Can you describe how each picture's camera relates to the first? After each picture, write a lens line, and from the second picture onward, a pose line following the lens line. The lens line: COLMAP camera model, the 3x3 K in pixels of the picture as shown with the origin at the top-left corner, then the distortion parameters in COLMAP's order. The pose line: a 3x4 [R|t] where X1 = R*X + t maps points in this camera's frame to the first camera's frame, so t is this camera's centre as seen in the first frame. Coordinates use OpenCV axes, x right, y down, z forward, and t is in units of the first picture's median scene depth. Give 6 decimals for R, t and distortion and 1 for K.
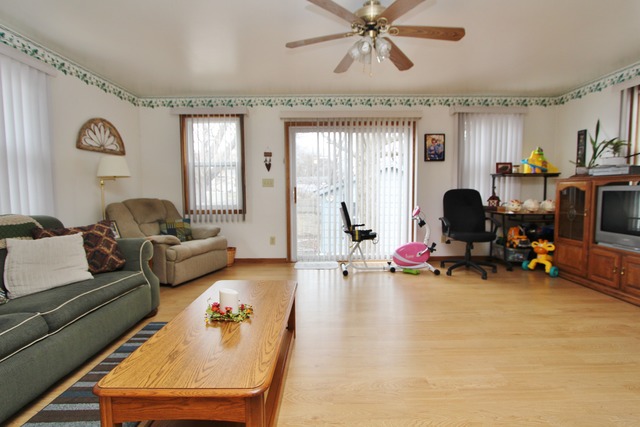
lens RADIAL K [[306.3, 0, 319.9], [0, 306.3, 216.4], [0, 0, 1]] dist [-0.001177, -0.000031]
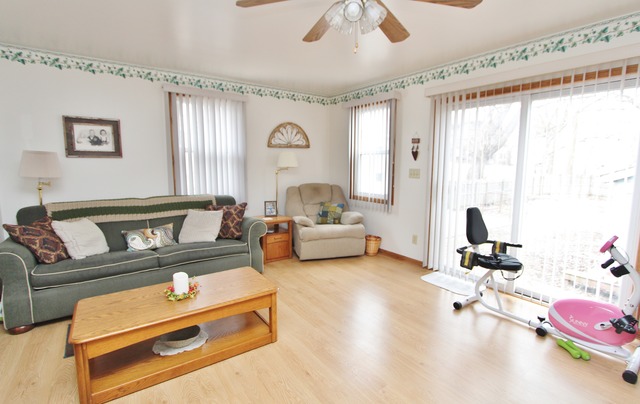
lens RADIAL K [[309.8, 0, 320.0], [0, 309.8, 202.0], [0, 0, 1]] dist [0.001096, 0.000177]
pose [[0.581506, 0.115838, -0.805253, 0.446775], [-0.077343, 0.993199, 0.087022, -0.095550], [0.809857, 0.011677, 0.586511, 0.299399]]
